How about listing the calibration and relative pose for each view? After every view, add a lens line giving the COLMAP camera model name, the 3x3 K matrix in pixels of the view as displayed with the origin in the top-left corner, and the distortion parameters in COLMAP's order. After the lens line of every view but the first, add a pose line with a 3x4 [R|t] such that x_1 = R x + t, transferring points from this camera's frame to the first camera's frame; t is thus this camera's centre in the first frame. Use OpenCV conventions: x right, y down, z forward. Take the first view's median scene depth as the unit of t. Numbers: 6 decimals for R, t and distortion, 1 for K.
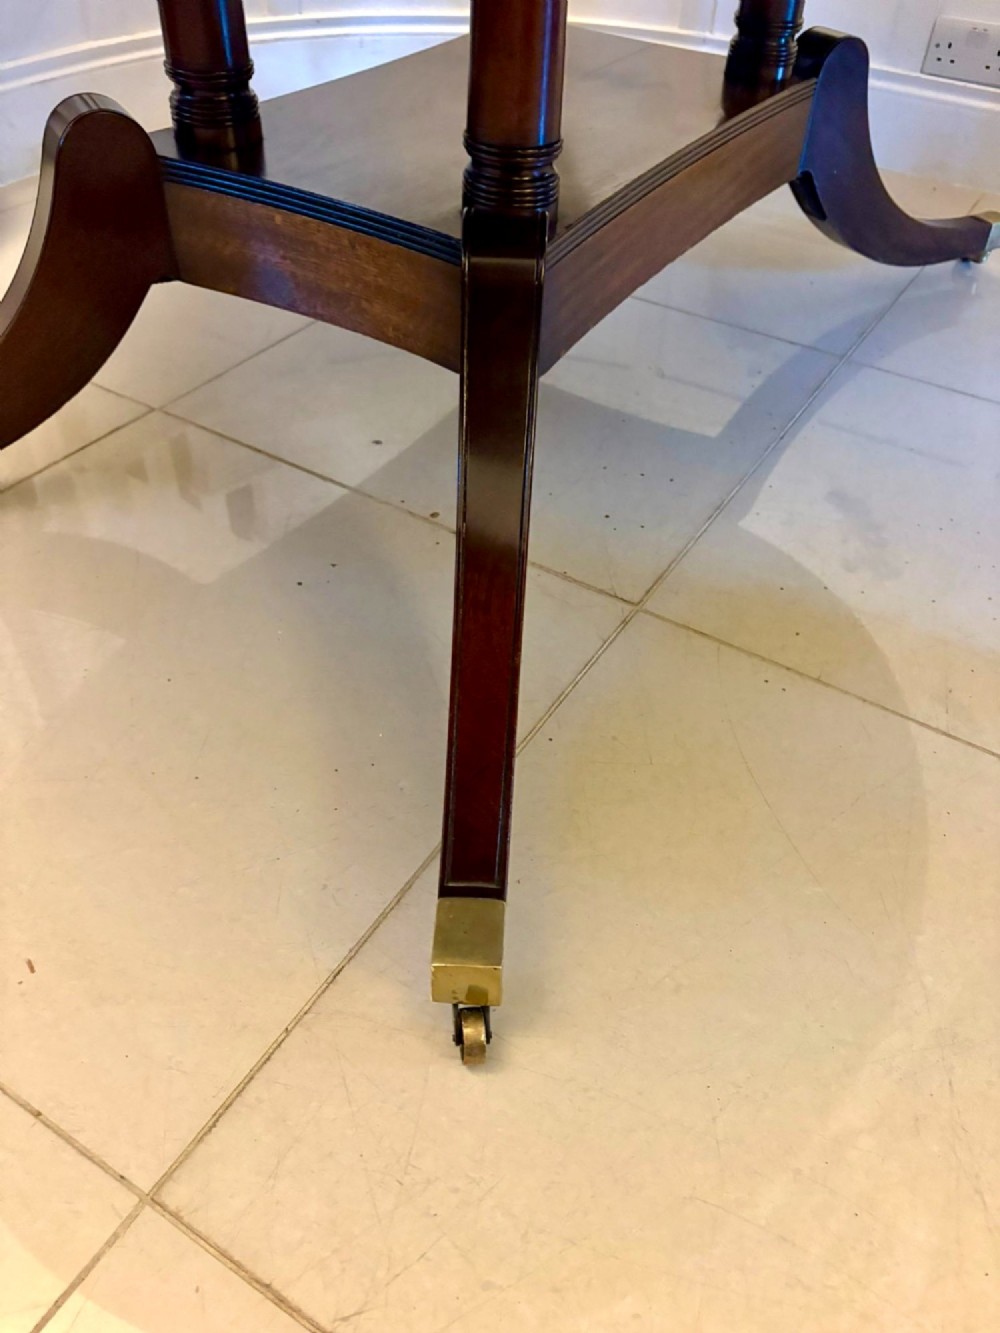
lens RADIAL K [[1002.9, 0, 496.1], [0, 1002.9, 662.2], [0, 0, 1]] dist [0.034919, -0.040448]
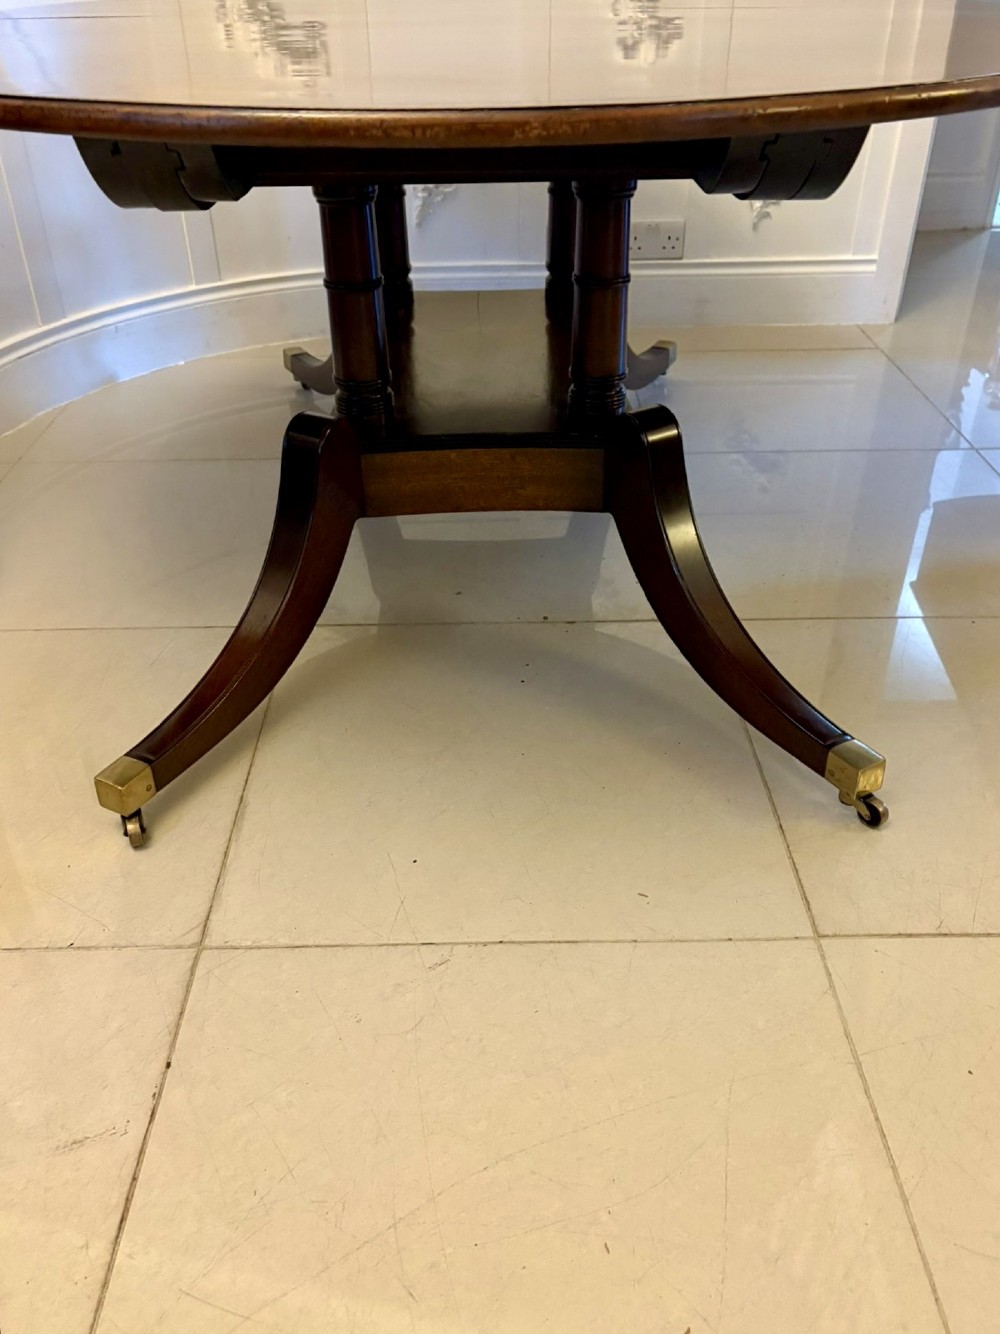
lens RADIAL K [[1097.0, 0, 489.9], [0, 1097.0, 661.6], [0, 0, 1]] dist [-0.020130, 0.068626]
pose [[0.851370, -0.338033, 0.401126, -0.881234], [0.397682, 0.914589, -0.073326, -0.011167], [-0.342079, 0.221948, 0.913083, -0.433399]]
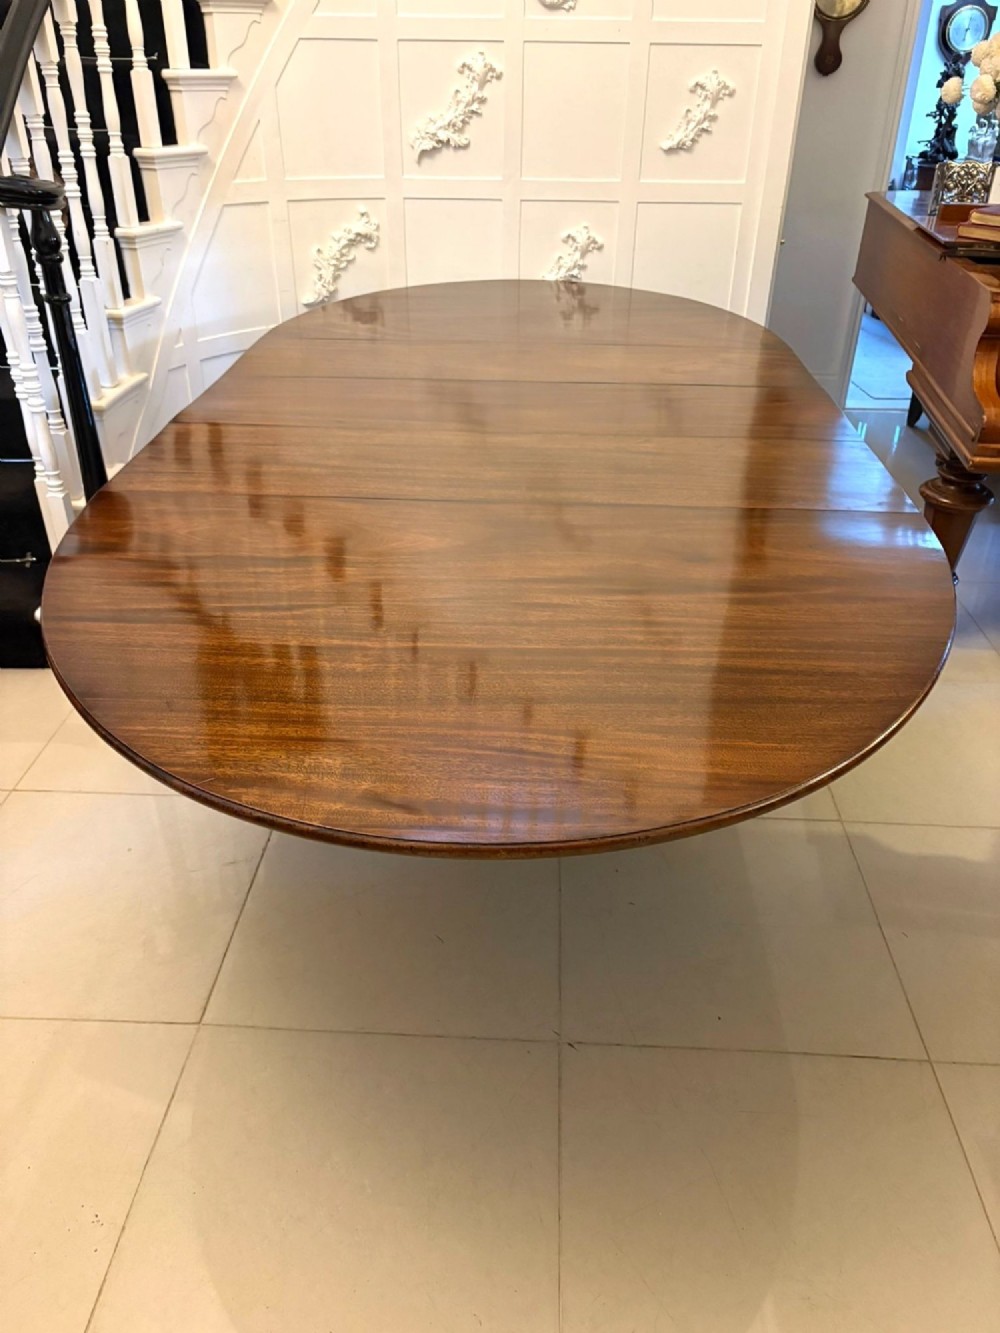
lens RADIAL K [[997.4, 0, 496.9], [0, 997.4, 684.5], [0, 0, 1]] dist [-0.004535, -0.003356]
pose [[0.883261, -0.277255, 0.378125, -1.160005], [0.346757, 0.929076, -0.128756, 0.328780], [-0.315608, 0.244843, 0.916757, -1.616575]]
